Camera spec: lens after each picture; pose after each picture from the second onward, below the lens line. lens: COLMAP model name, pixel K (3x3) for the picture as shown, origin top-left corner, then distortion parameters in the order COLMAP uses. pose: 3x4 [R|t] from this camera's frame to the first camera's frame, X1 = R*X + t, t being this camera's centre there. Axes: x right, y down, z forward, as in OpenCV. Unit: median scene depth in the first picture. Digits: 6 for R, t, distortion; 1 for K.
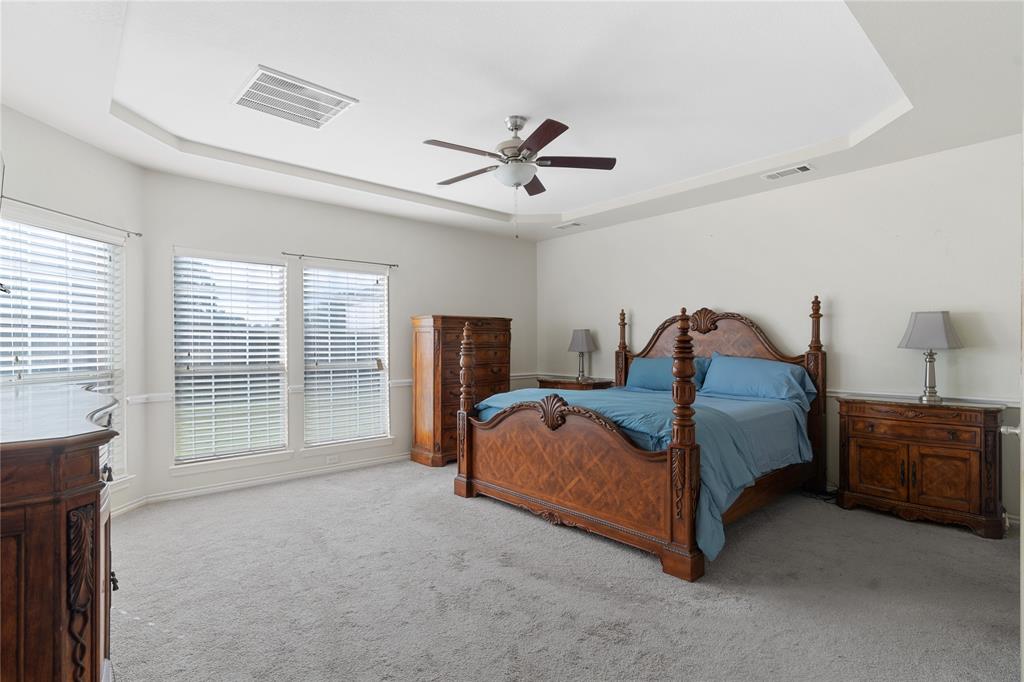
lens RADIAL K [[495.3, 0, 511.8], [0, 495.3, 345.9], [0, 0, 1]] dist [0.009041, 0.000559]
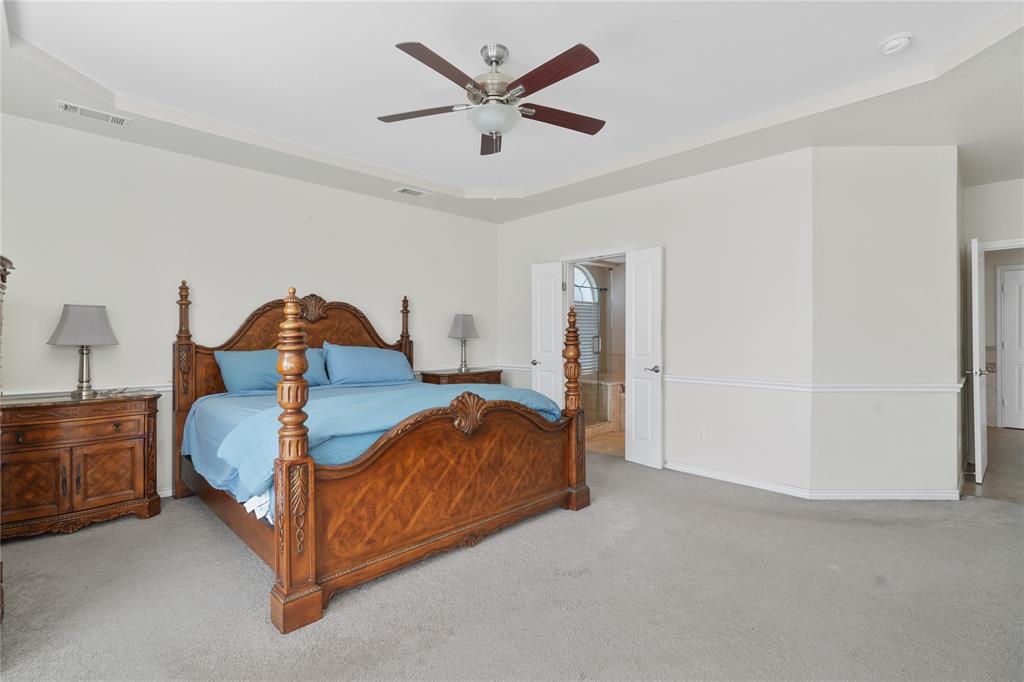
lens RADIAL K [[468.7, 0, 512.0], [0, 468.7, 335.2], [0, 0, 1]] dist [-0.005587, -0.000098]
pose [[-0.025938, 0.004769, 0.999652, -0.621673], [0.000298, 0.999989, -0.004763, 0.004458], [-0.999664, 0.000174, -0.025939, 0.827021]]
